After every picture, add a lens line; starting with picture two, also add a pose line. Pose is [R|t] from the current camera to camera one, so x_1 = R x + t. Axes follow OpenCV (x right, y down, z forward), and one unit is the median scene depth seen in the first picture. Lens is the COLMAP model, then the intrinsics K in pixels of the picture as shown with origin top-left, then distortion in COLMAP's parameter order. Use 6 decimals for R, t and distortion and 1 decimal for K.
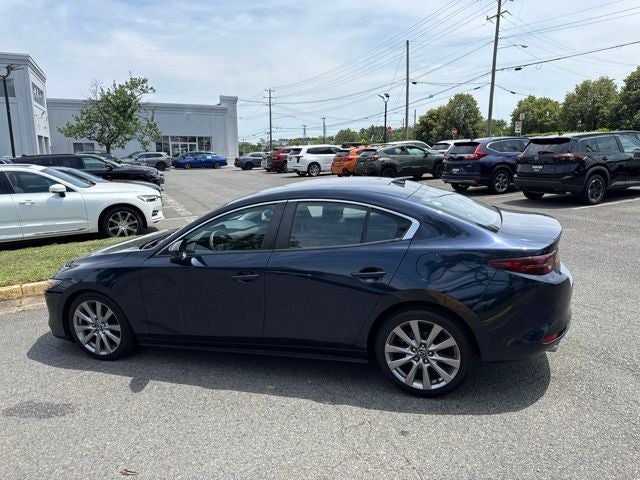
lens RADIAL K [[455.5, 0, 322.2], [0, 455.5, 239.3], [0, 0, 1]] dist [0.031096, -0.039479]
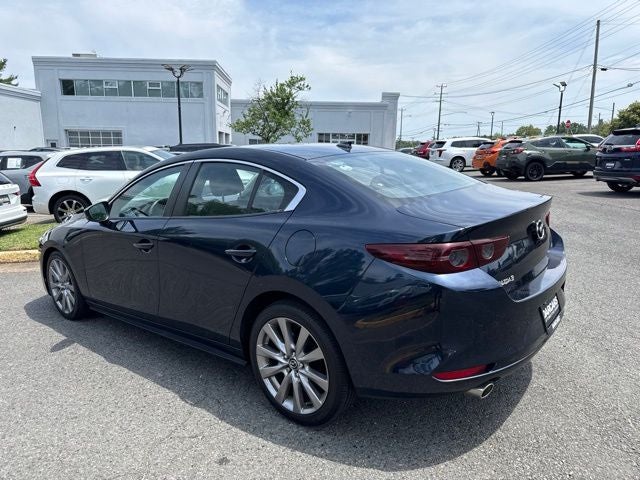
lens RADIAL K [[455.5, 0, 319.0], [0, 455.5, 234.2], [0, 0, 1]] dist [0.031096, -0.039479]
pose [[0.930826, 0.078631, -0.356905, 0.096219], [-0.081744, 0.996633, 0.006379, 0.005724], [0.356204, 0.023237, 0.934119, 0.058550]]
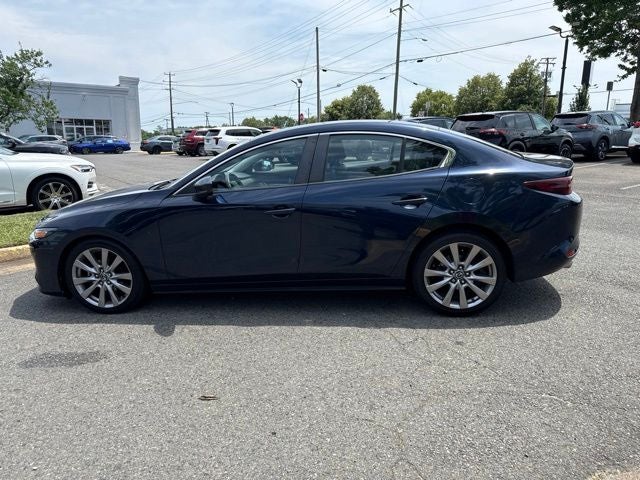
lens RADIAL K [[455.5, 0, 315.7], [0, 455.5, 240.6], [0, 0, 1]] dist [0.031096, -0.039479]
pose [[0.981231, -0.030463, 0.190412, -0.058423], [0.026190, 0.999346, 0.024919, 0.025585], [-0.191047, -0.019465, 0.981388, 0.004519]]
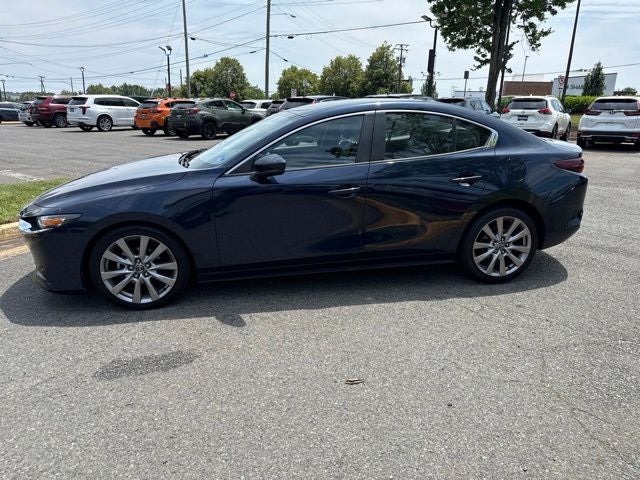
lens RADIAL K [[455.5, 0, 319.2], [0, 455.5, 243.0], [0, 0, 1]] dist [0.031096, -0.039479]
pose [[0.877994, -0.086048, 0.470874, -0.140927], [0.048877, 0.994684, 0.090633, 0.021455], [-0.476170, -0.056561, 0.877532, 0.036126]]
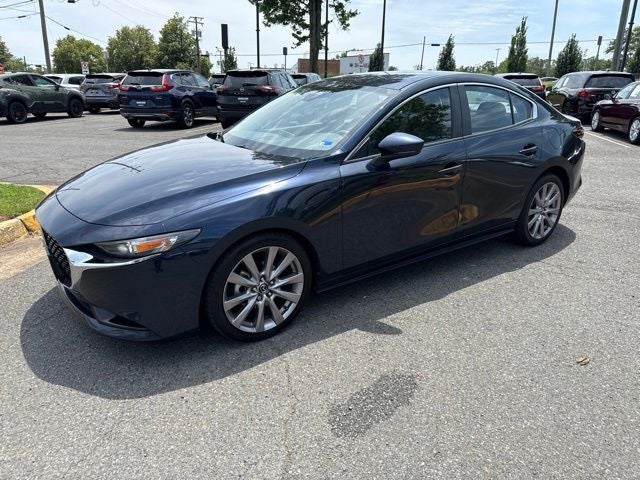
lens RADIAL K [[455.5, 0, 316.2], [0, 455.5, 242.5], [0, 0, 1]] dist [0.031096, -0.039479]
pose [[0.602809, -0.213714, 0.768731, -0.219747], [0.127415, 0.976881, 0.171667, 0.007400], [-0.787646, -0.005535, 0.616103, 0.134183]]
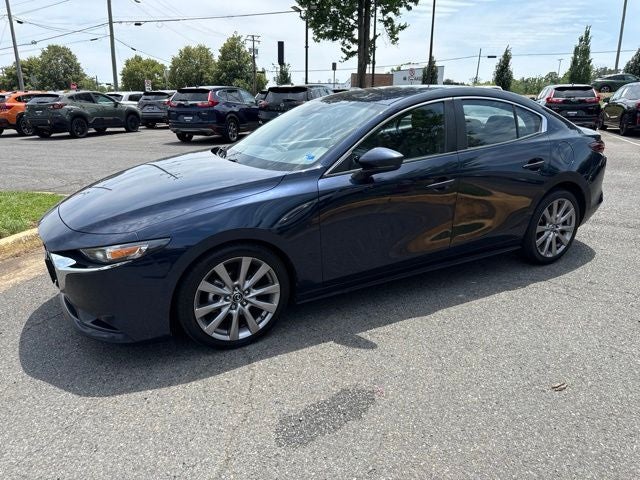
lens RADIAL K [[455.5, 0, 316.4], [0, 455.5, 241.8], [0, 0, 1]] dist [0.031096, -0.039479]
pose [[0.690080, -0.176477, 0.701887, -0.204786], [0.119977, 0.984291, 0.129523, 0.010300], [-0.713719, -0.005171, 0.700413, 0.112706]]
